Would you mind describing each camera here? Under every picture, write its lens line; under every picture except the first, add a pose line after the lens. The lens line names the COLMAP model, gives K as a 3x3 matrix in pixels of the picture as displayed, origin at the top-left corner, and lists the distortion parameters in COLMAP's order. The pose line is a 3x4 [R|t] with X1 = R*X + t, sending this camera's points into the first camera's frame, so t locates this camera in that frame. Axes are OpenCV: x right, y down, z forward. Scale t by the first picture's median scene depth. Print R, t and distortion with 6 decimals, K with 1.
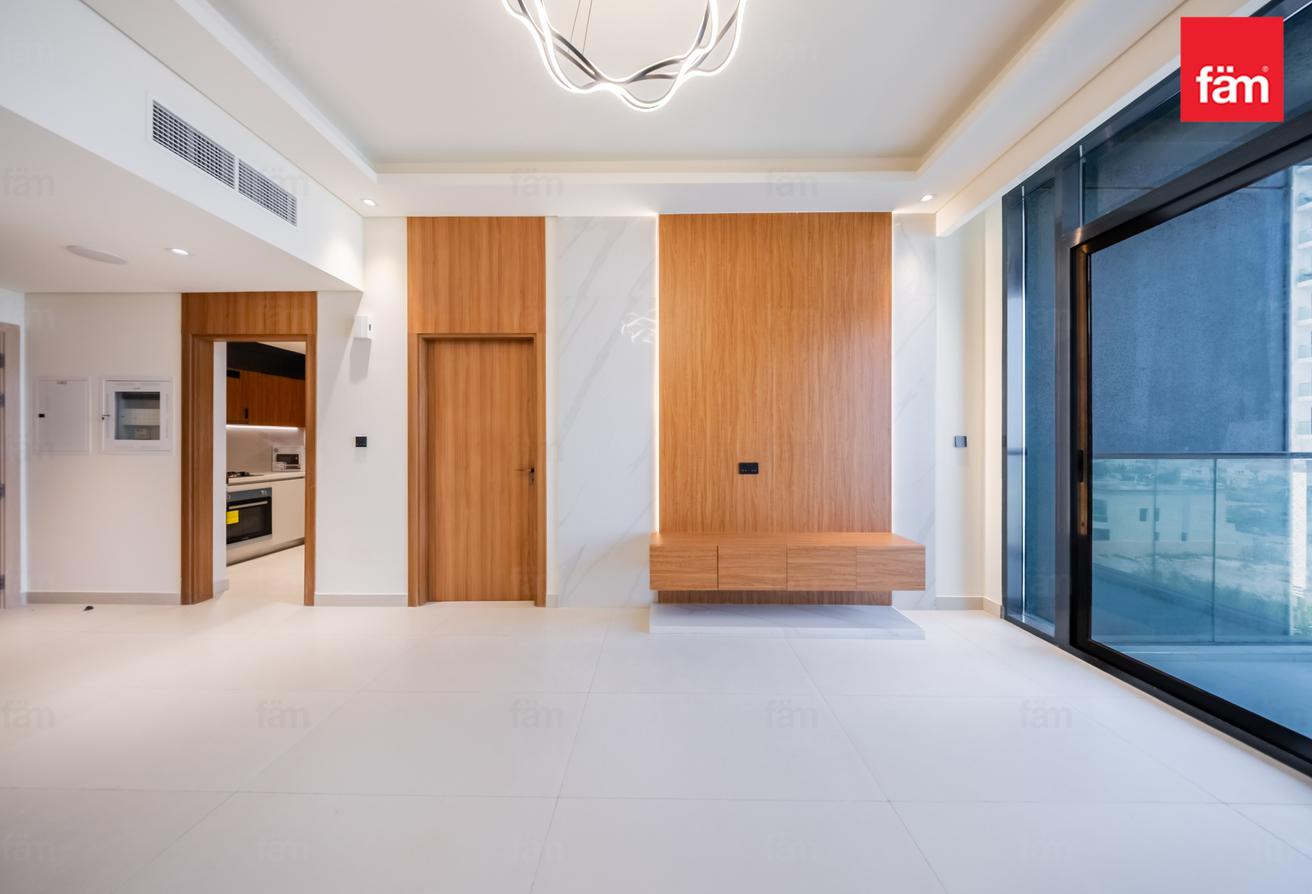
lens RADIAL K [[395.7, 0, 660.8], [0, 395.7, 444.7], [0, 0, 1]] dist [0.004199, -0.003156]
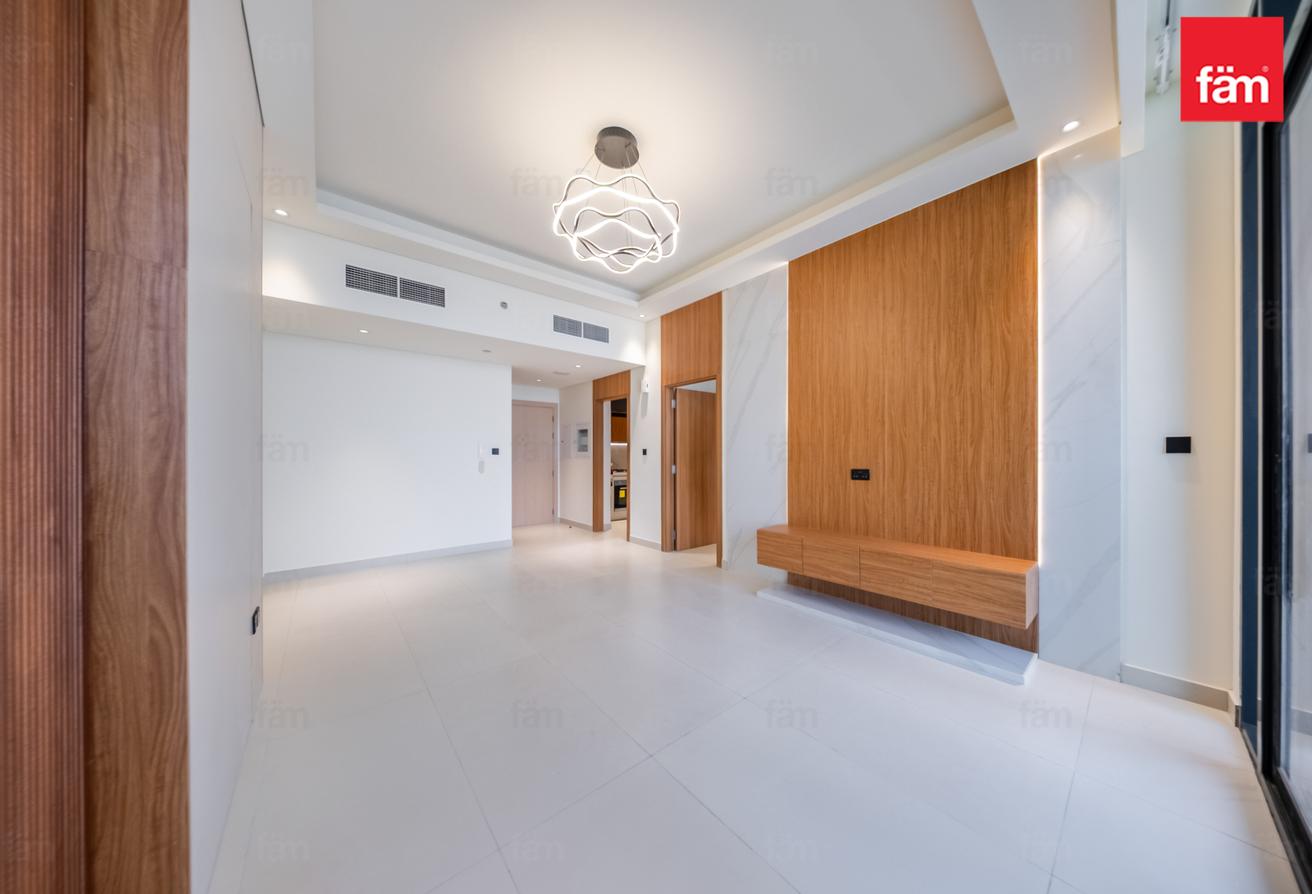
lens RADIAL K [[405.0, 0, 687.3], [0, 405.0, 456.1], [0, 0, 1]] dist [-0.001419, -0.000099]
pose [[0.674805, -0.000146, -0.737996, 0.703901], [0.000587, 1.000000, 0.000340, 0.010553], [0.737996, -0.000663, 0.674805, -0.062741]]
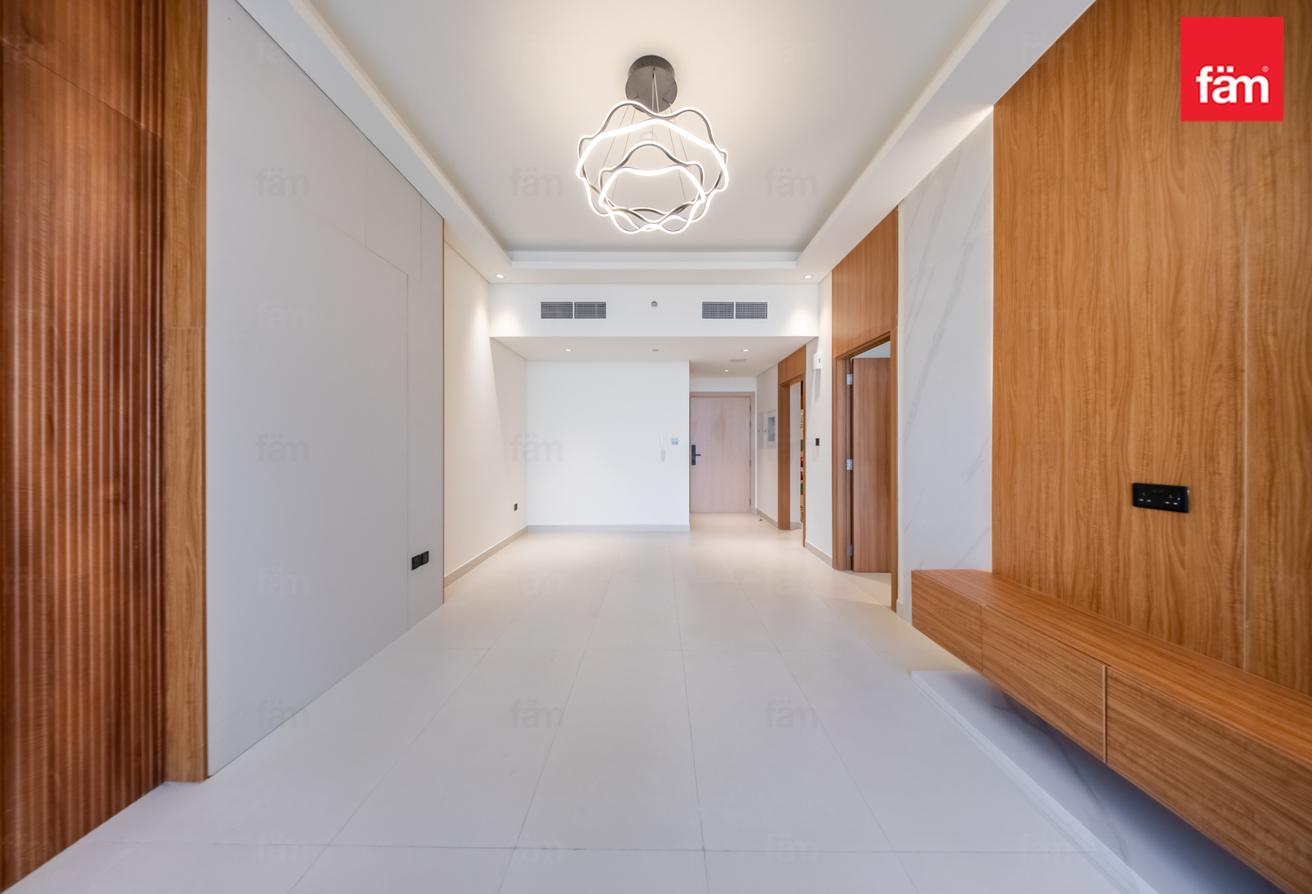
lens RADIAL K [[388.4, 0, 652.7], [0, 388.4, 443.3], [0, 0, 1]] dist [0.001671, -0.002780]
pose [[-0.000890, -0.000592, -0.999999, 0.664353], [-0.000967, 0.999999, -0.000591, -0.000927], [0.999999, 0.000967, -0.000890, 0.418729]]
